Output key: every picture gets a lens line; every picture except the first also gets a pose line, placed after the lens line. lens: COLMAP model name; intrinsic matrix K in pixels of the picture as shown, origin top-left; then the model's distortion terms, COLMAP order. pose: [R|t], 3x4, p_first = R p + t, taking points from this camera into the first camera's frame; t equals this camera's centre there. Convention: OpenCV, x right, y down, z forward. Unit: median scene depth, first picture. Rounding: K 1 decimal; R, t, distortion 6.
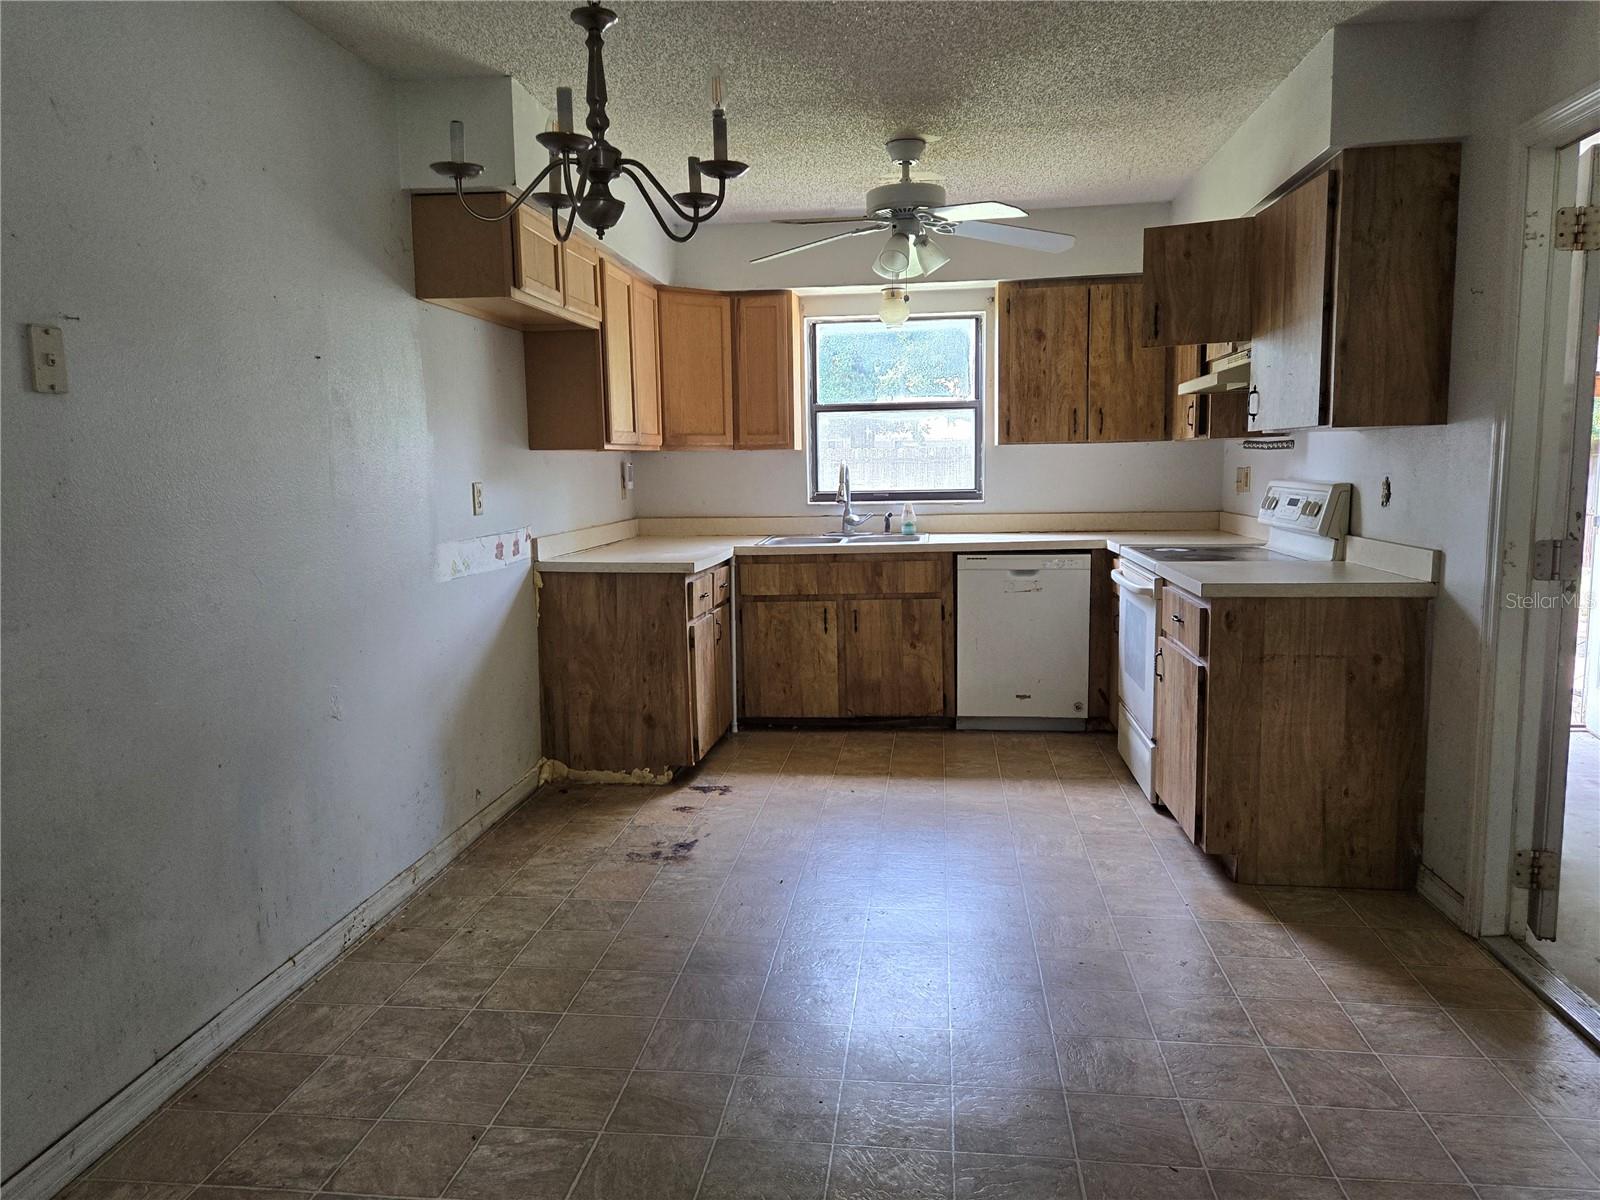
lens RADIAL K [[1123.7, 0, 800.7], [0, 1123.7, 607.6], [0, 0, 1]] dist [0.096502, -0.086063]
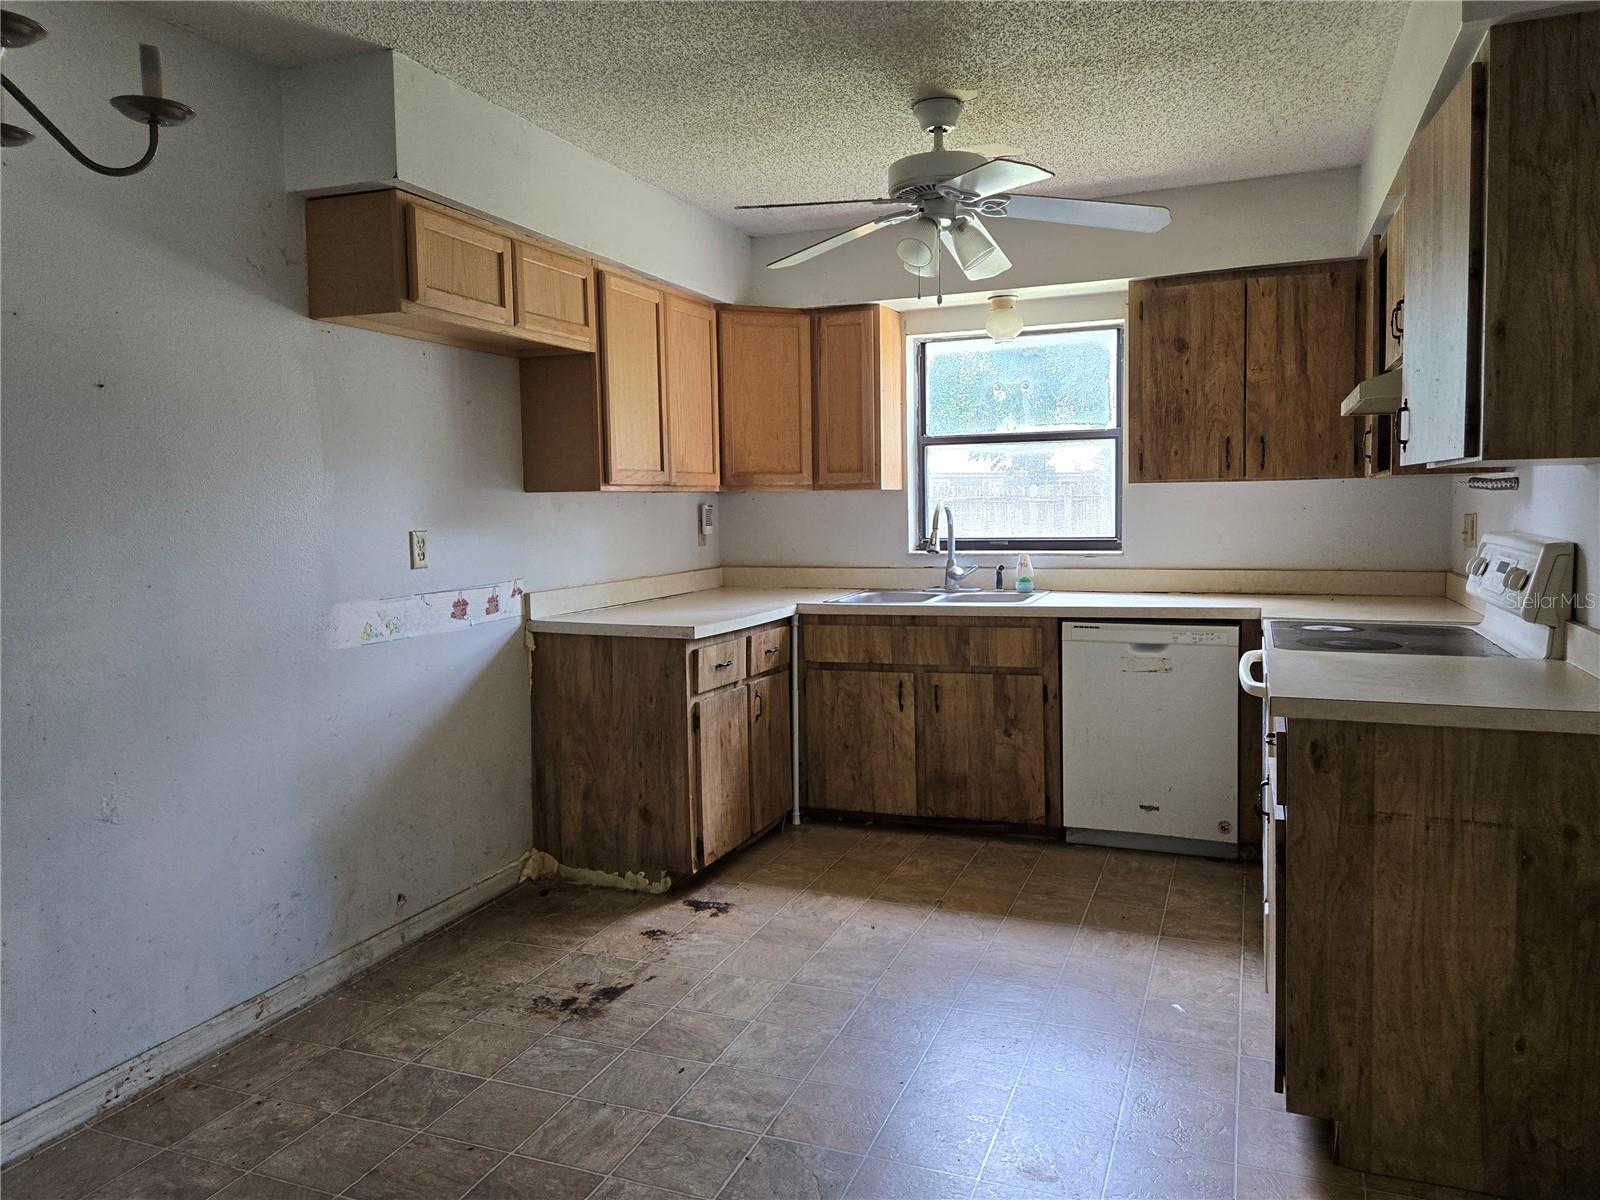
lens RADIAL K [[1123.7, 0, 811.1], [0, 1123.7, 583.2], [0, 0, 1]] dist [0.096502, -0.086063]
pose [[0.967990, 0.019231, -0.250251, 0.202874], [-0.032440, 0.998283, -0.048764, -0.035680], [0.248883, 0.055322, 0.966952, 0.227500]]
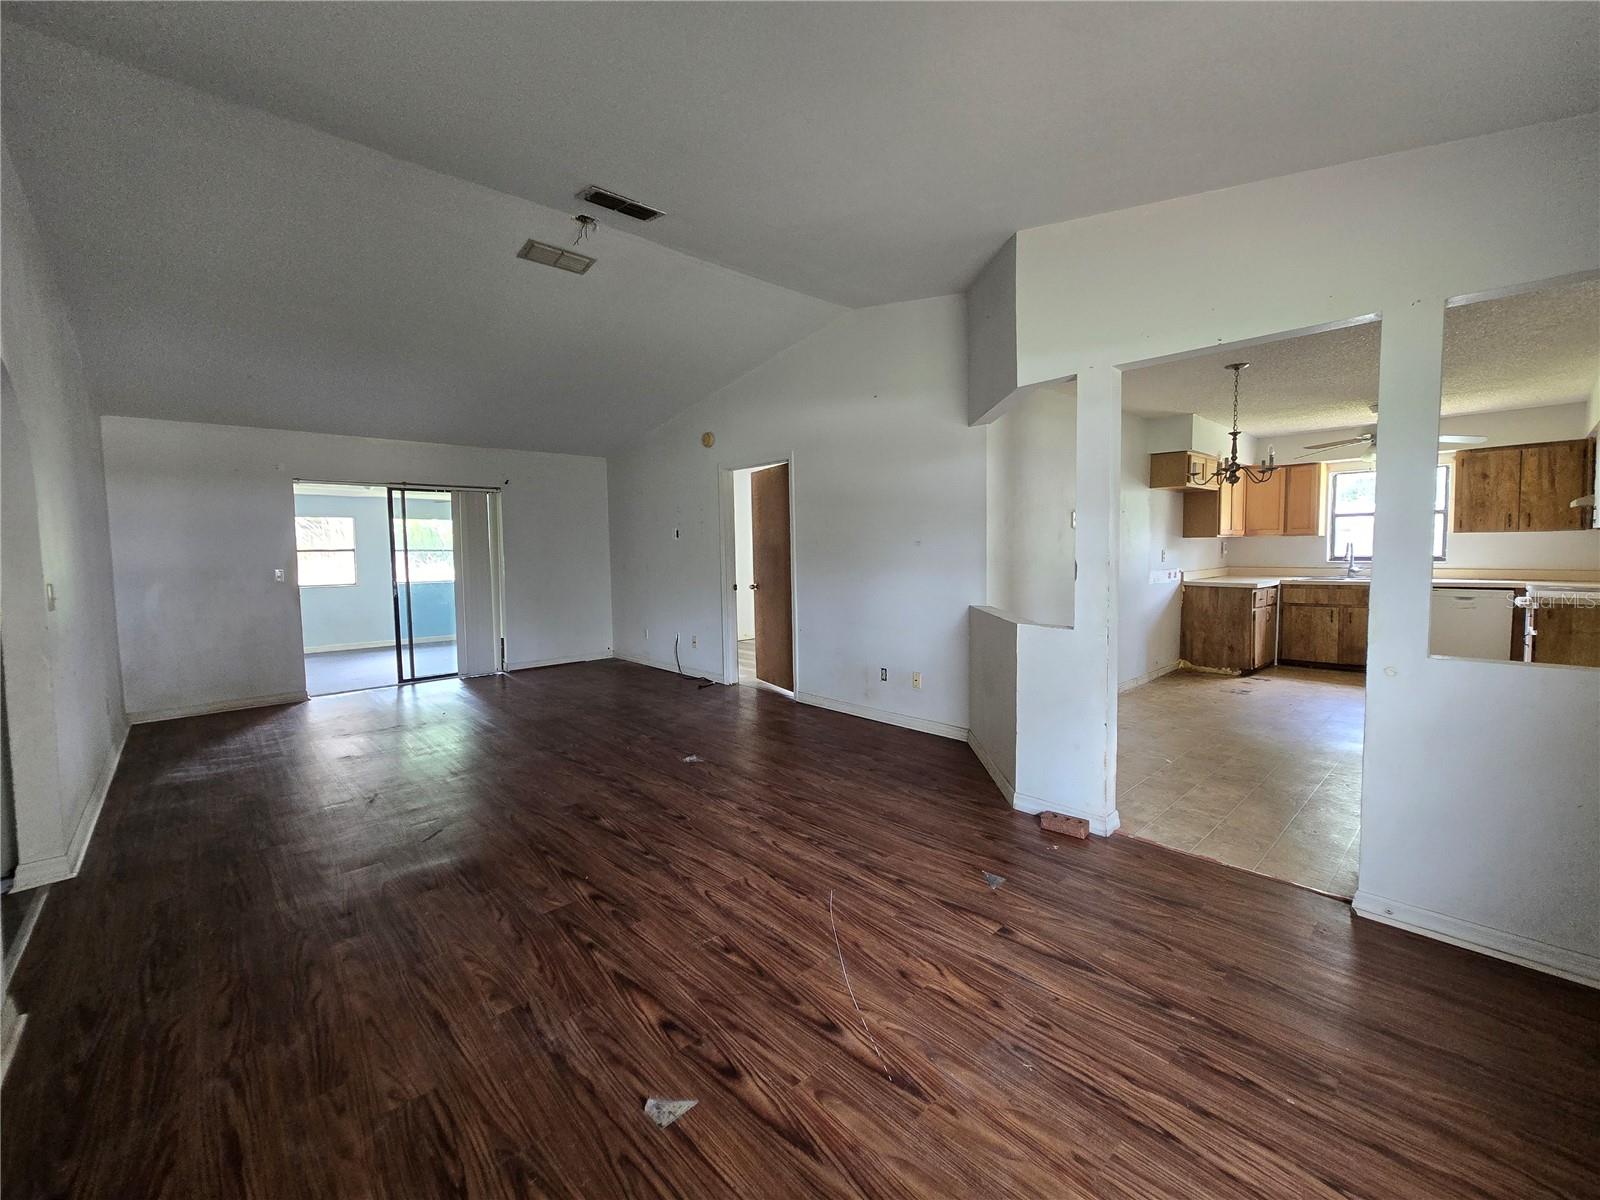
lens RADIAL K [[657.5, 0, 796.6], [0, 657.5, 588.1], [0, 0, 1]] dist [0.000065, 0.001190]
pose [[0.758357, 0.044359, -0.650328, 0.075827], [-0.080660, 0.996400, -0.026094, 0.089054], [0.646829, 0.072244, 0.759205, -0.730358]]
